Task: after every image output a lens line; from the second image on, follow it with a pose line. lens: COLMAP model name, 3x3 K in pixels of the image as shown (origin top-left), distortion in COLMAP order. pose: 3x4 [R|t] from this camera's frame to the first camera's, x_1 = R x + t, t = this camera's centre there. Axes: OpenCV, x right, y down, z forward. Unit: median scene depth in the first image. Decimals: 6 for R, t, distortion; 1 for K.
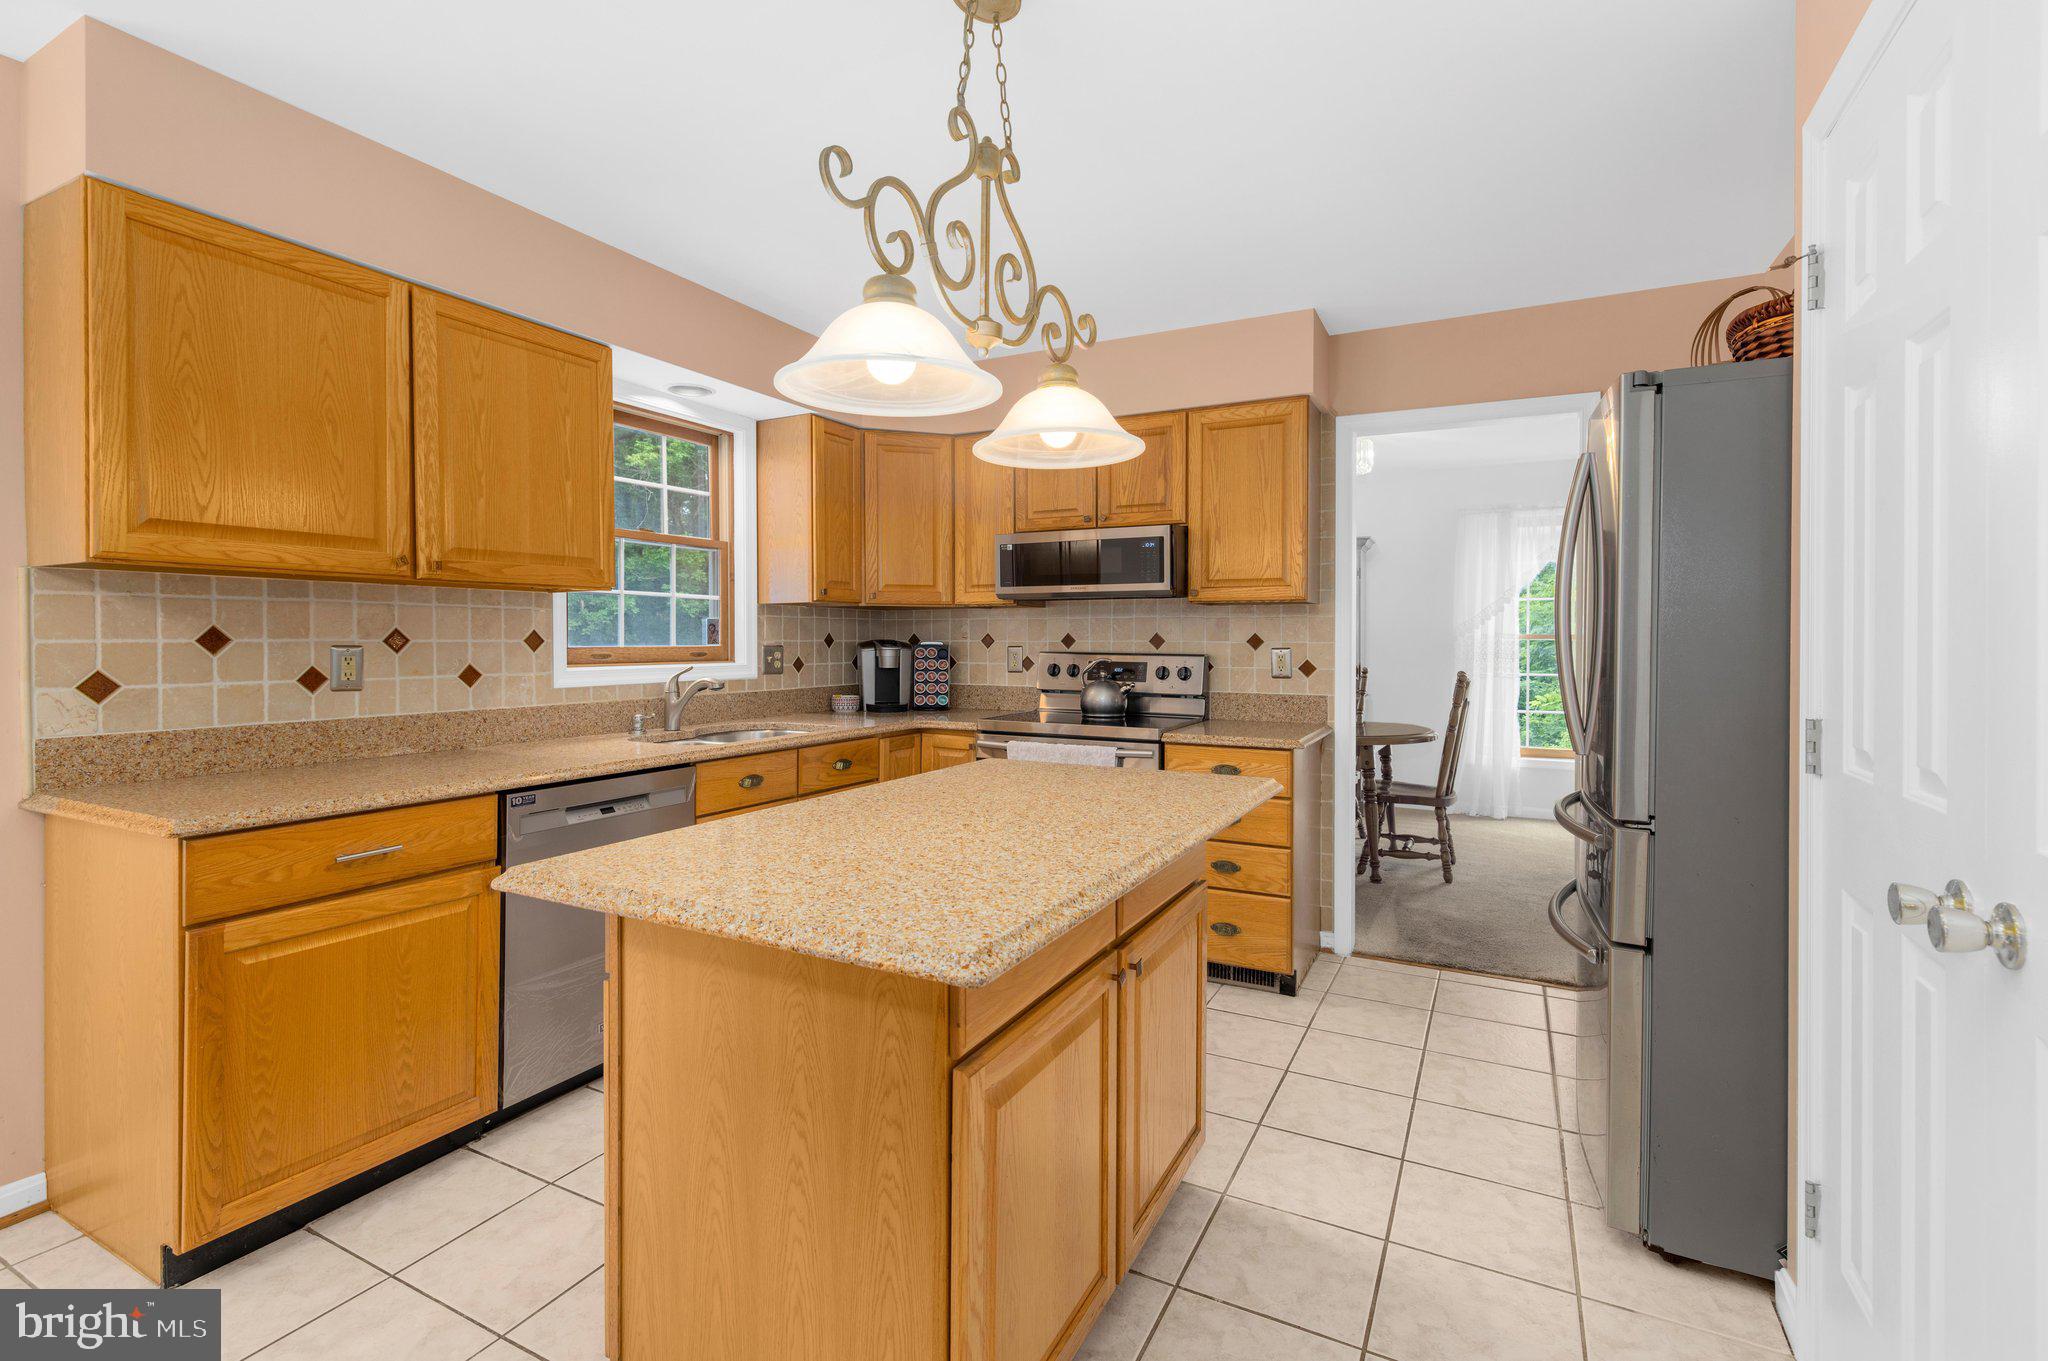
lens RADIAL K [[914.3, 0, 1030.3], [0, 914.3, 647.4], [0, 0, 1]] dist [0.000902, 0.000000]
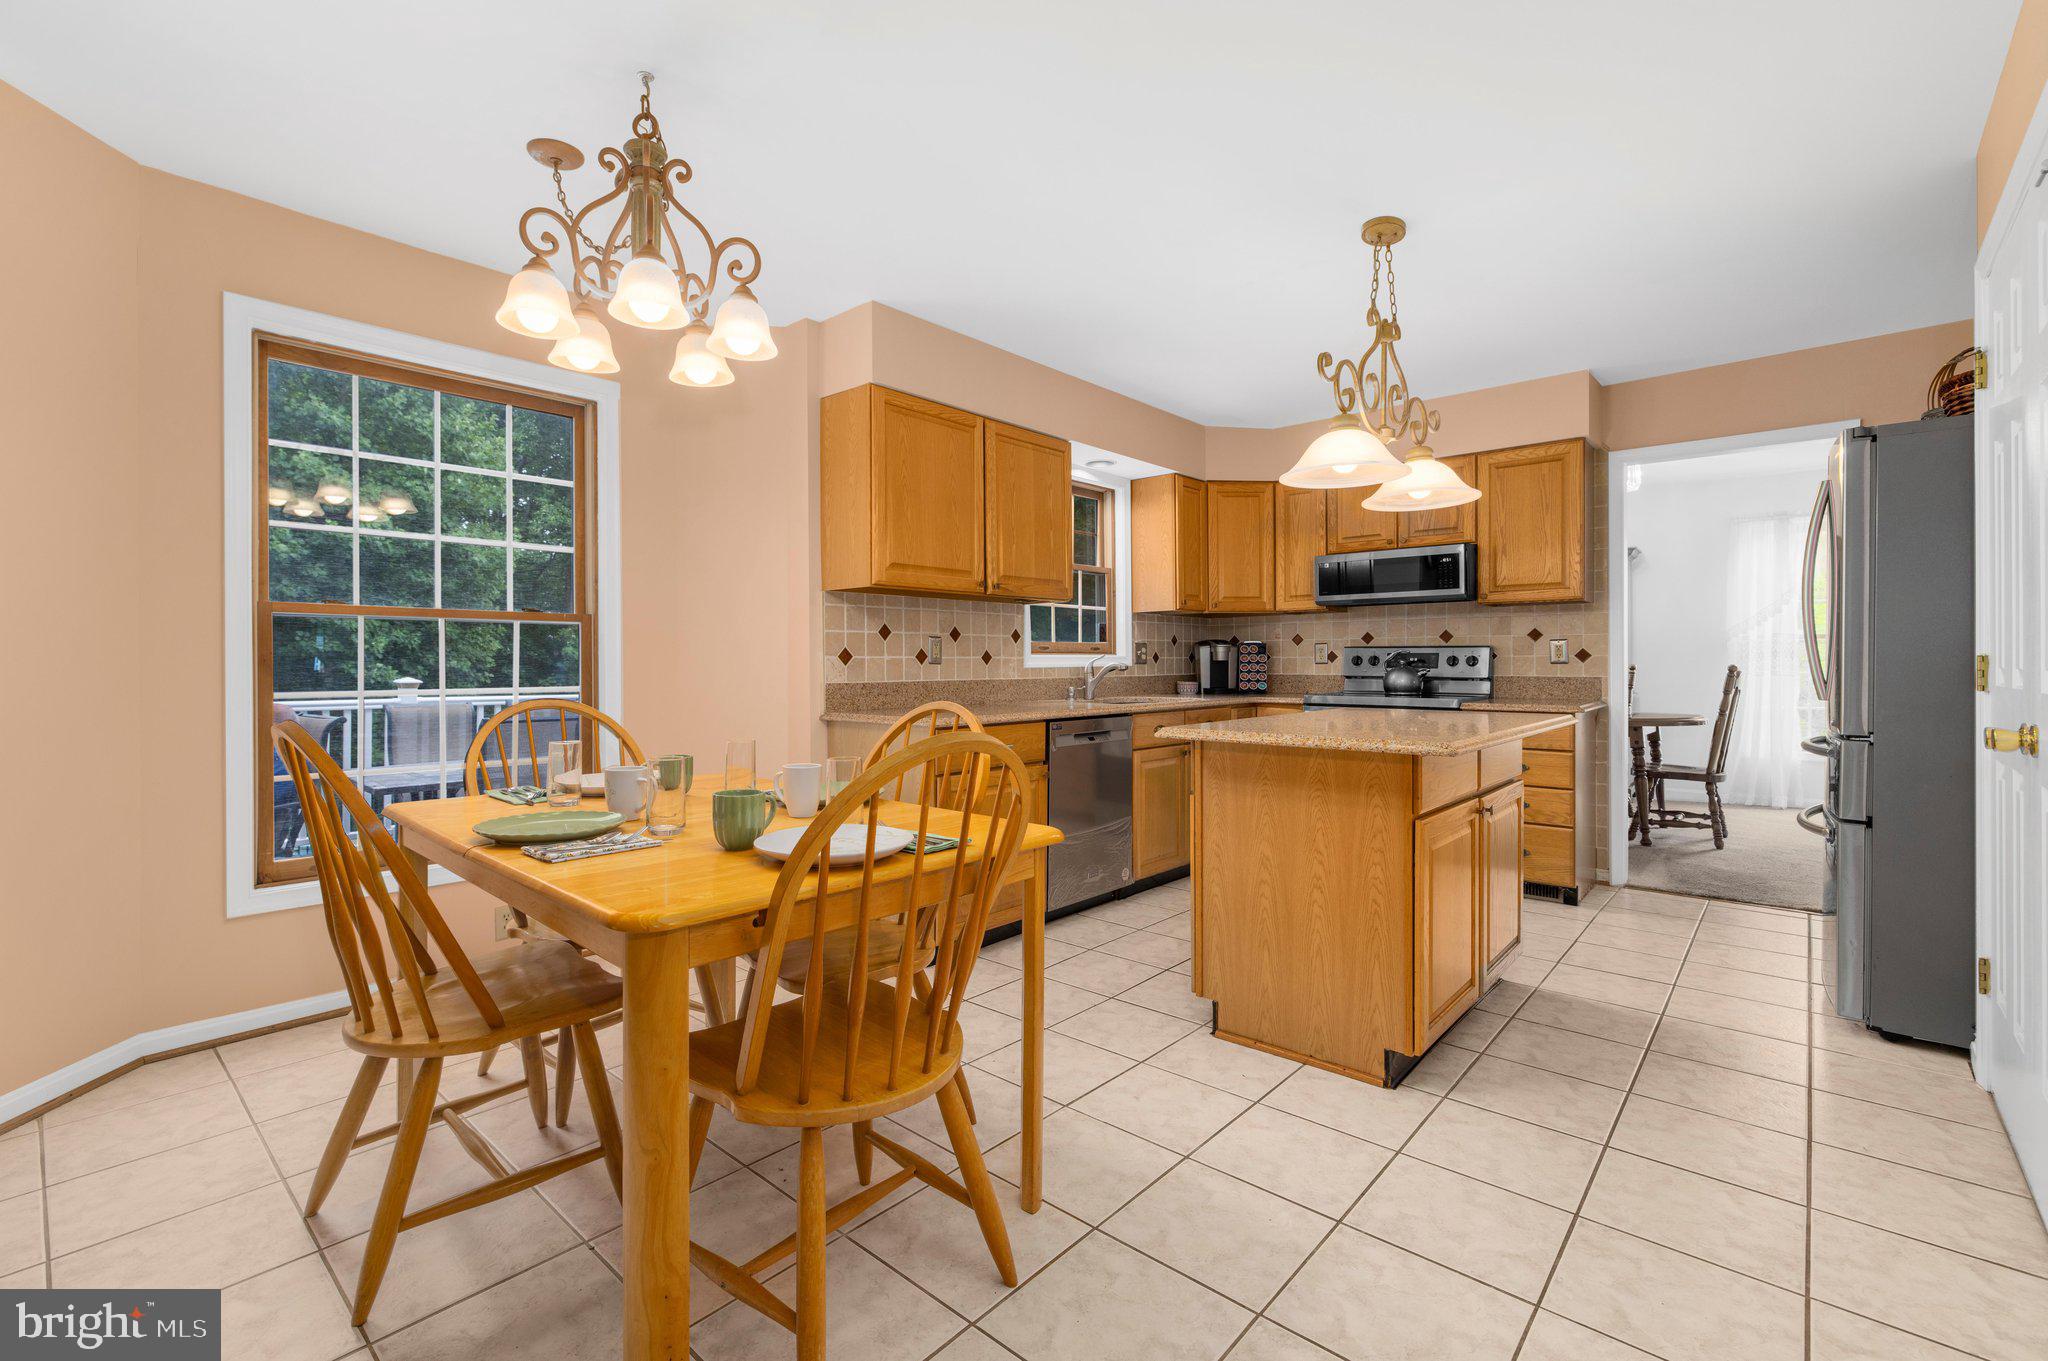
lens RADIAL K [[885.4, 0, 1013.6], [0, 885.4, 667.7], [0, 0, 1]] dist [0.001316, 0.000091]
pose [[0.968483, -0.004103, -0.249045, -0.154351], [0.003333, 0.999988, -0.003515, 0.044151], [0.249056, 0.002574, 0.968486, -0.376488]]
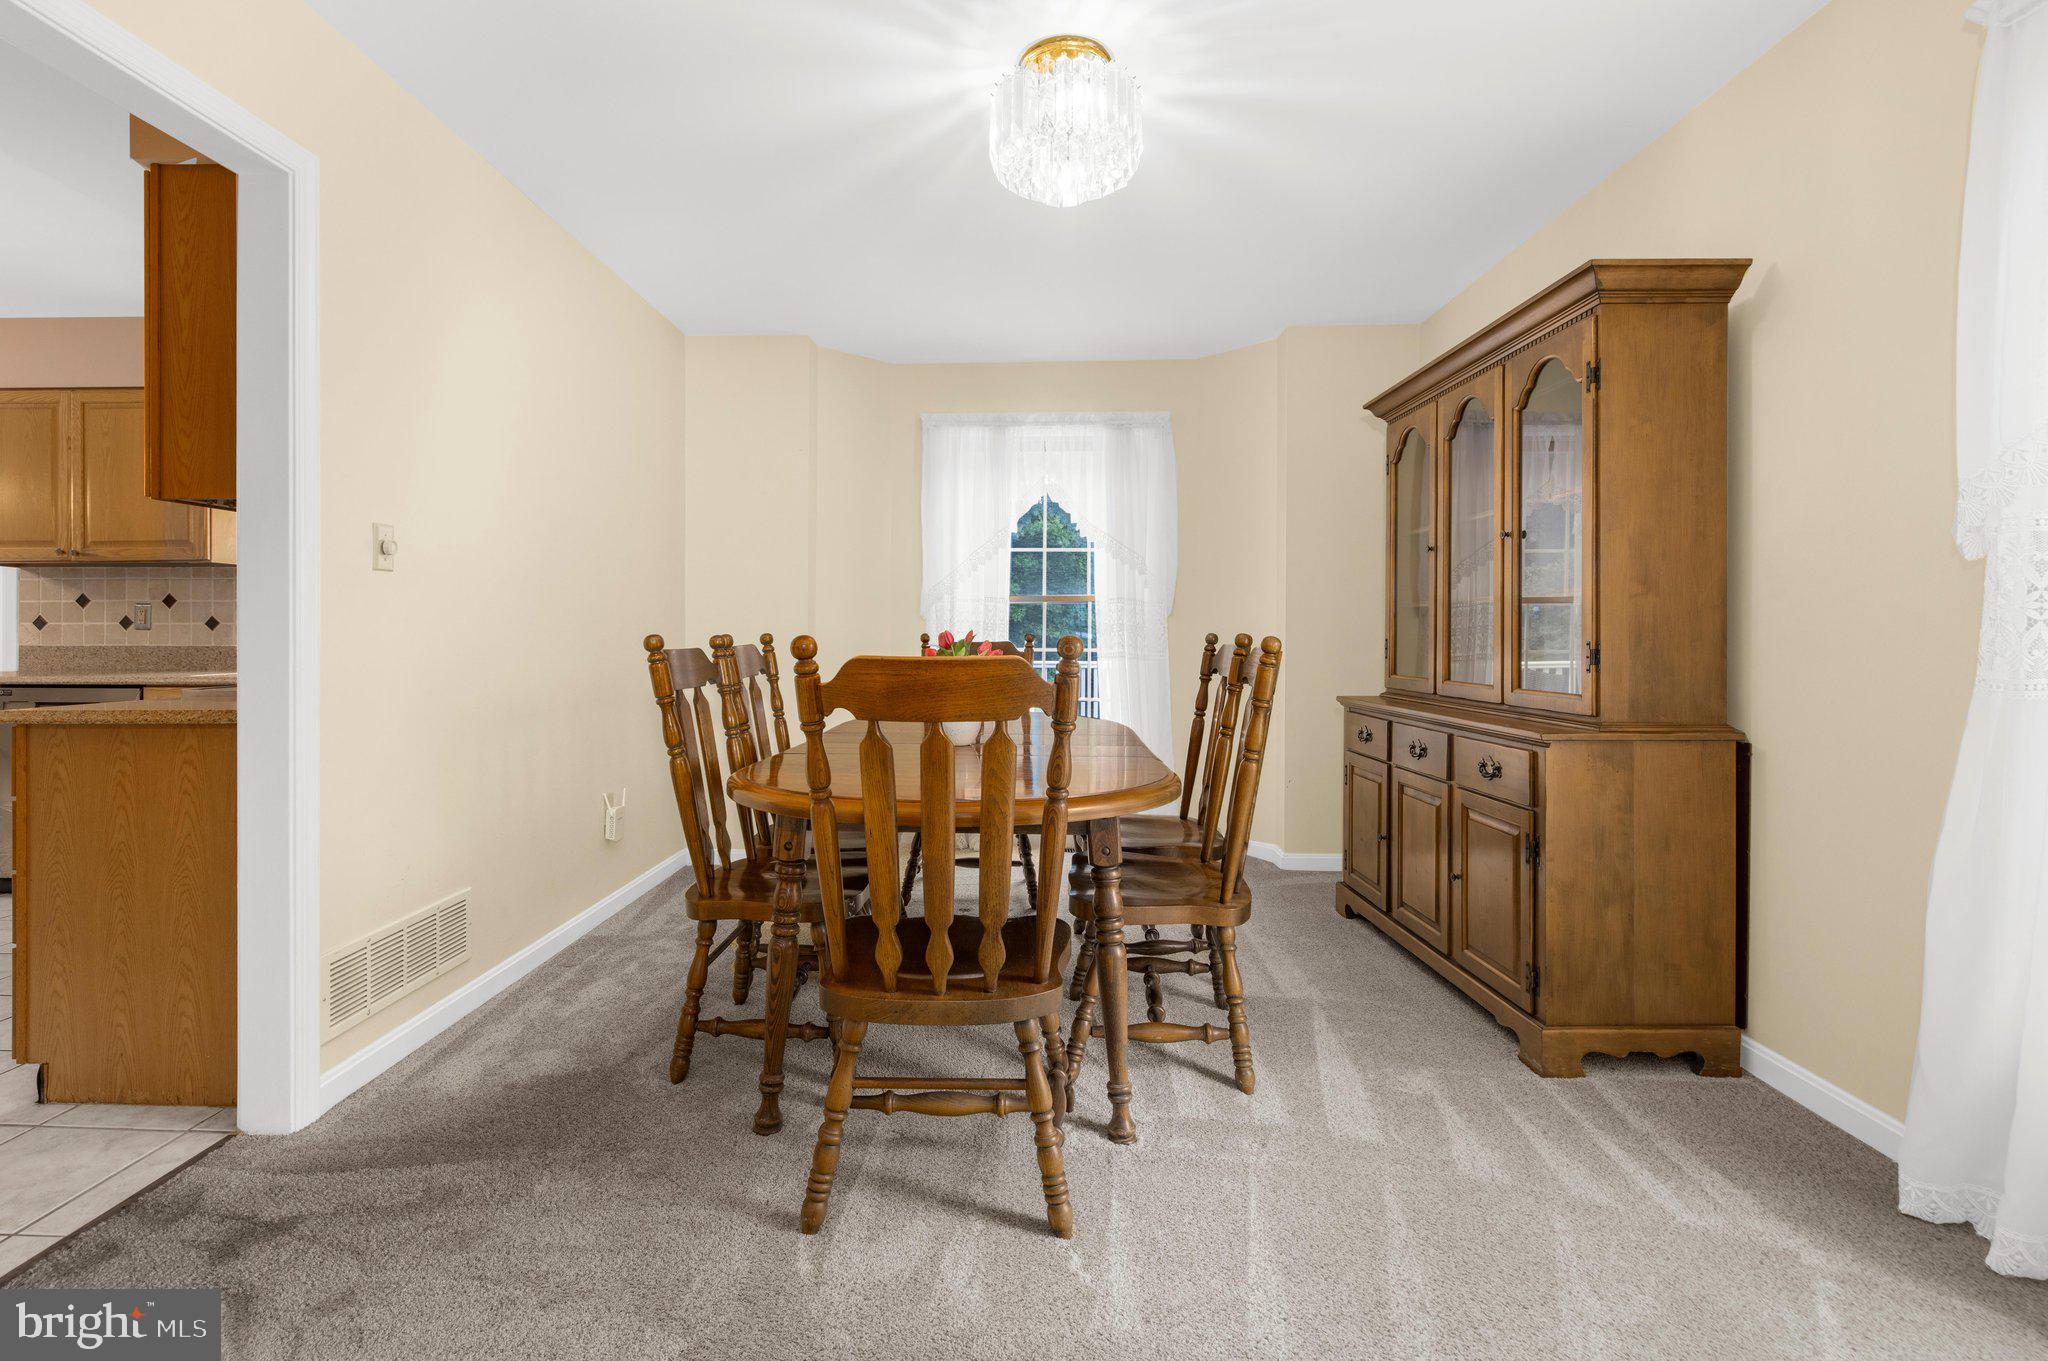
lens RADIAL K [[914.3, 0, 1030.3], [0, 914.3, 647.4], [0, 0, 1]] dist [0.000902, 0.000000]
pose [[0.475413, 0.000357, -0.879763, 1.173243], [-0.007565, 0.999965, -0.003682, 0.054800], [0.879730, 0.008406, 0.475399, 1.216047]]
